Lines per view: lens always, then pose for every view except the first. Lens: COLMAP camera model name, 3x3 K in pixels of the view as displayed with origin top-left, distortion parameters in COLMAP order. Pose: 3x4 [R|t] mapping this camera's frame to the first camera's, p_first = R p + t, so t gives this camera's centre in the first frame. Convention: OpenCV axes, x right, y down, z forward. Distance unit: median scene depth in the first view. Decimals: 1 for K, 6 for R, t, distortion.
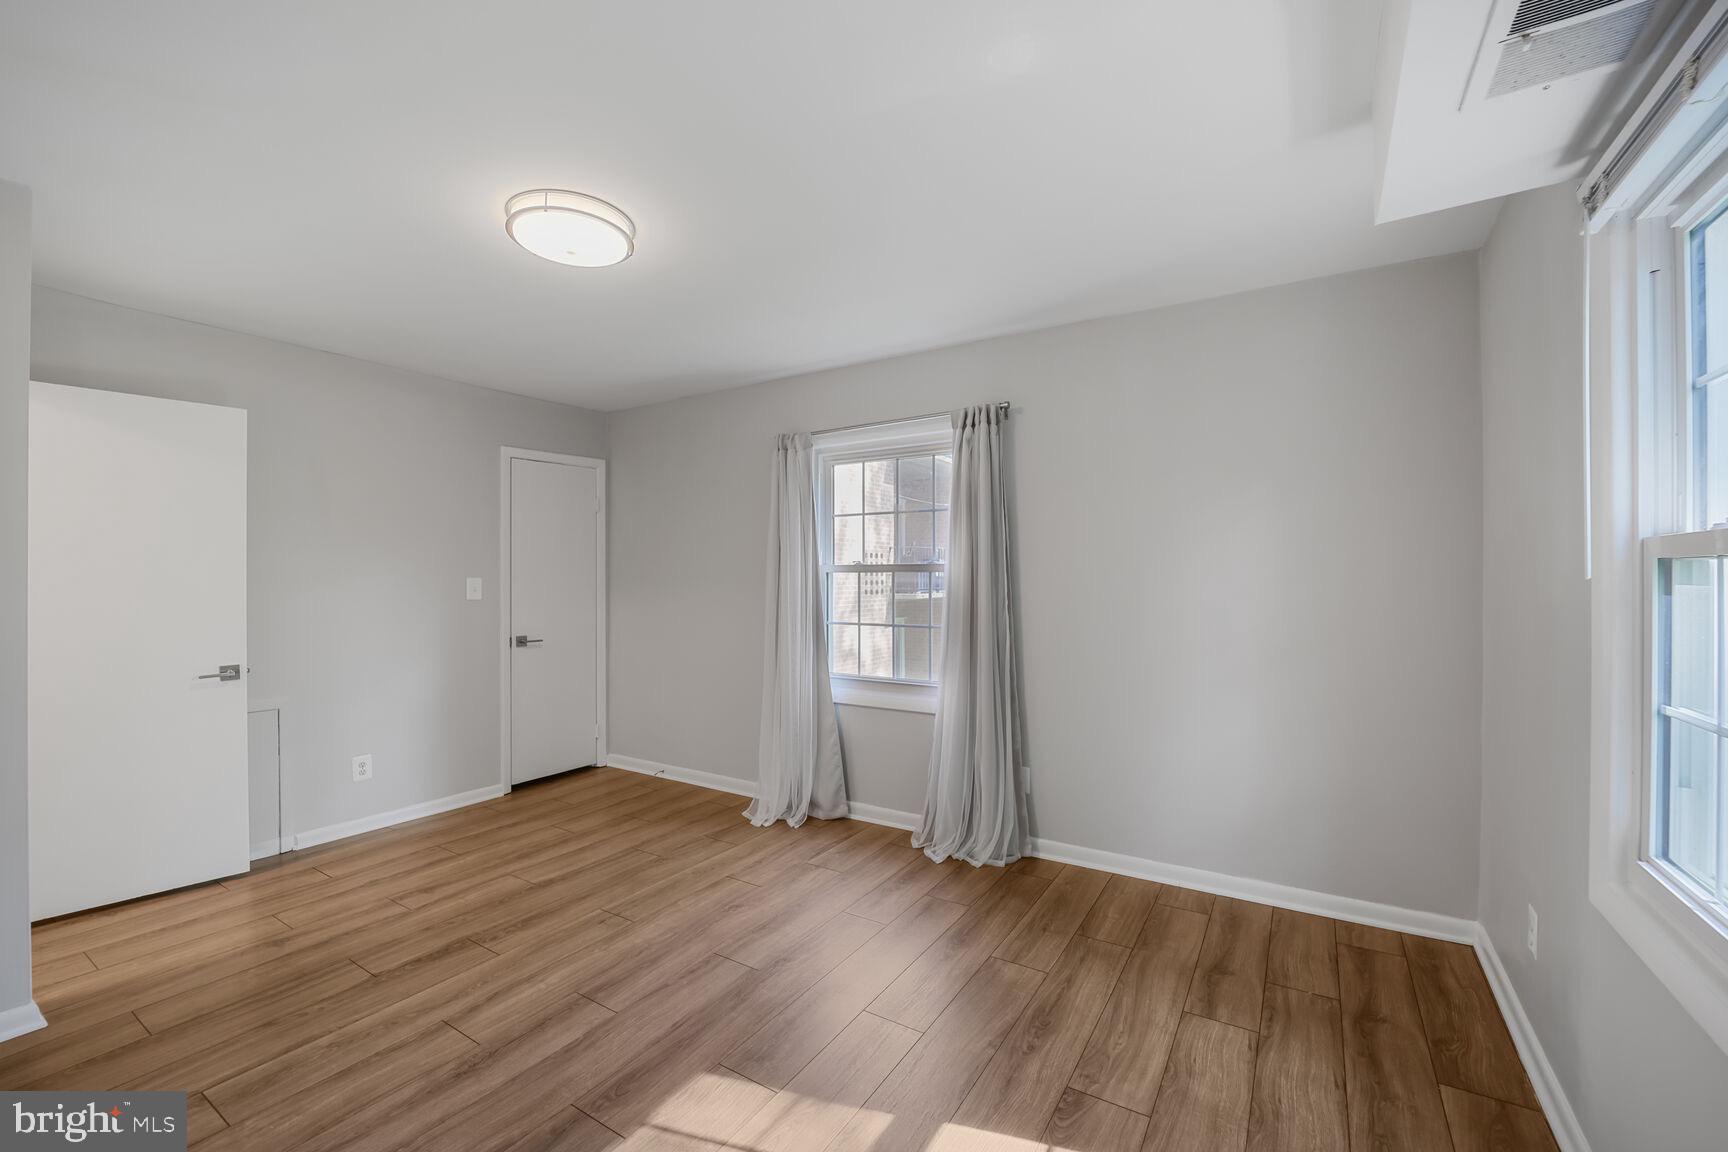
lens RADIAL K [[717.1, 0, 854.7], [0, 717.1, 586.3], [0, 0, 1]] dist [-0.009981, -0.001733]
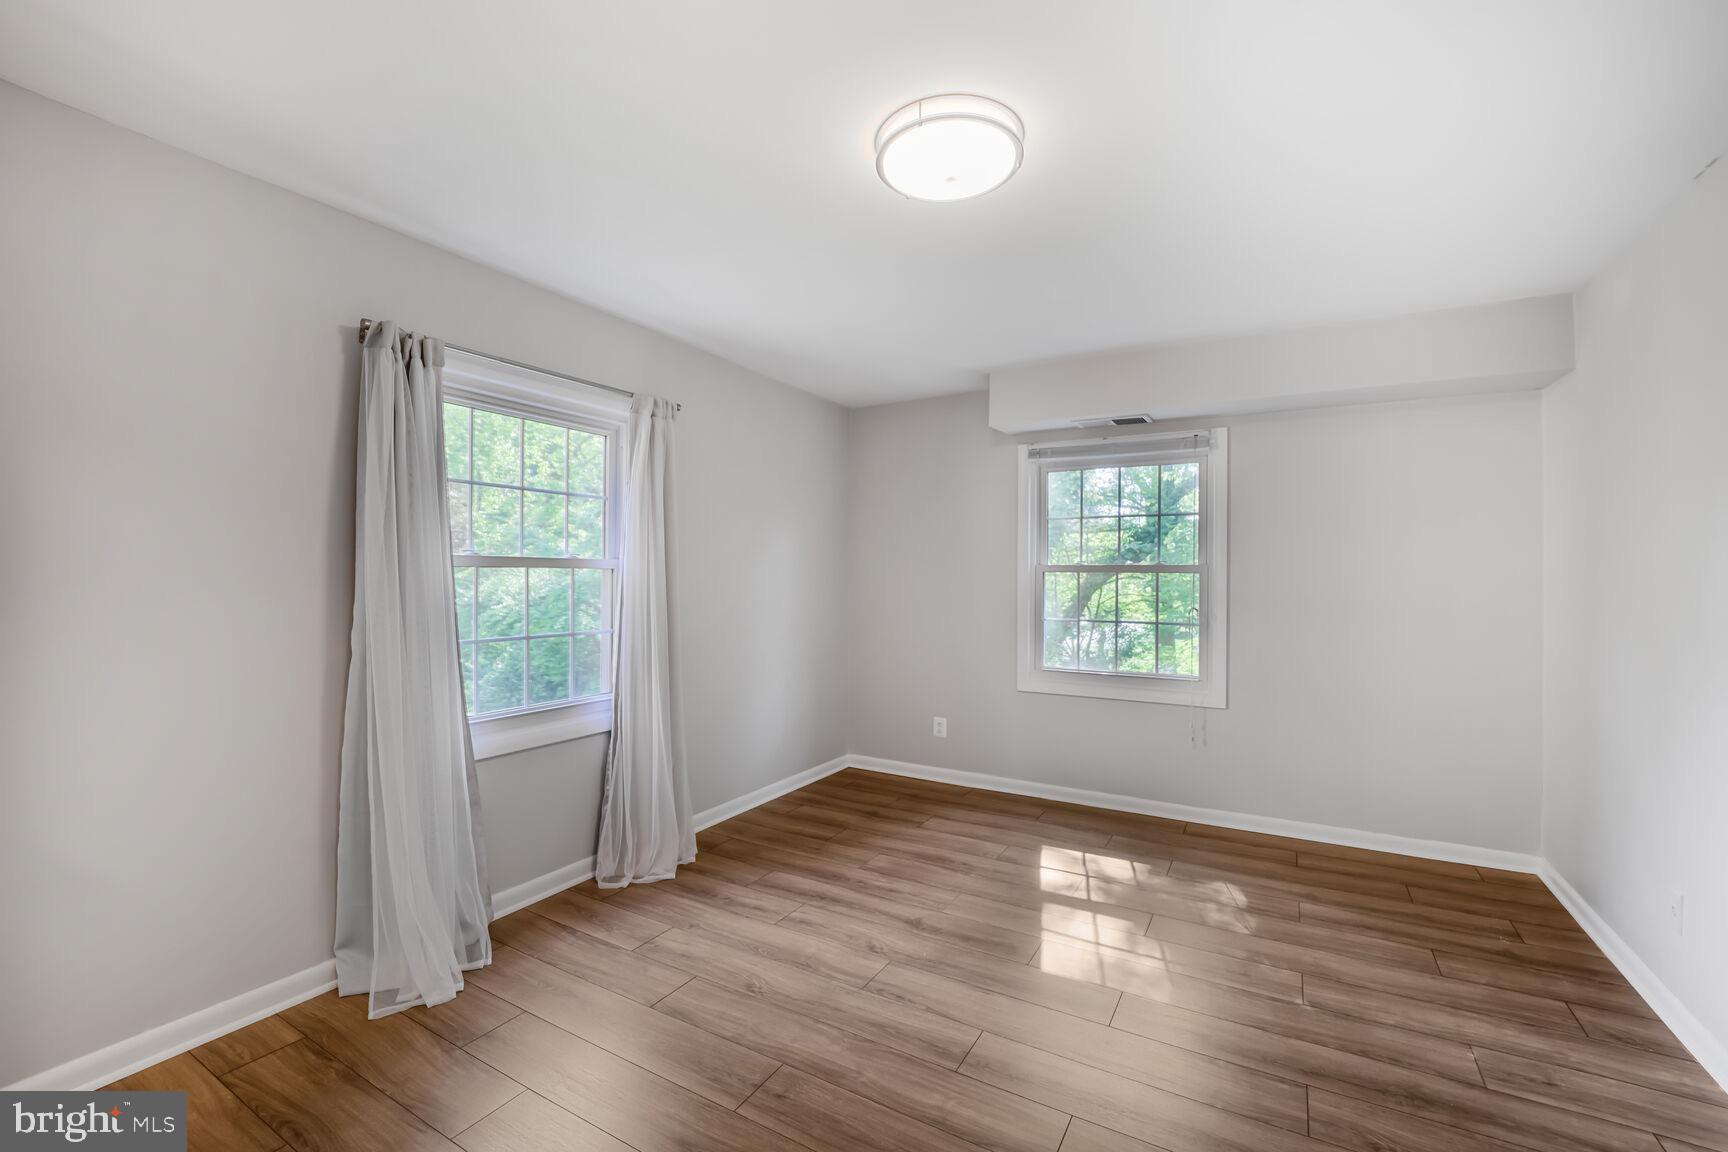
lens RADIAL K [[717.1, 0, 871.5], [0, 717.1, 586.5], [0, 0, 1]] dist [-0.009981, -0.001733]
pose [[-0.049198, -0.011392, 0.998724, -0.913511], [0.002967, 0.999929, 0.011552, -0.009660], [-0.998785, 0.003531, -0.049161, 0.854989]]
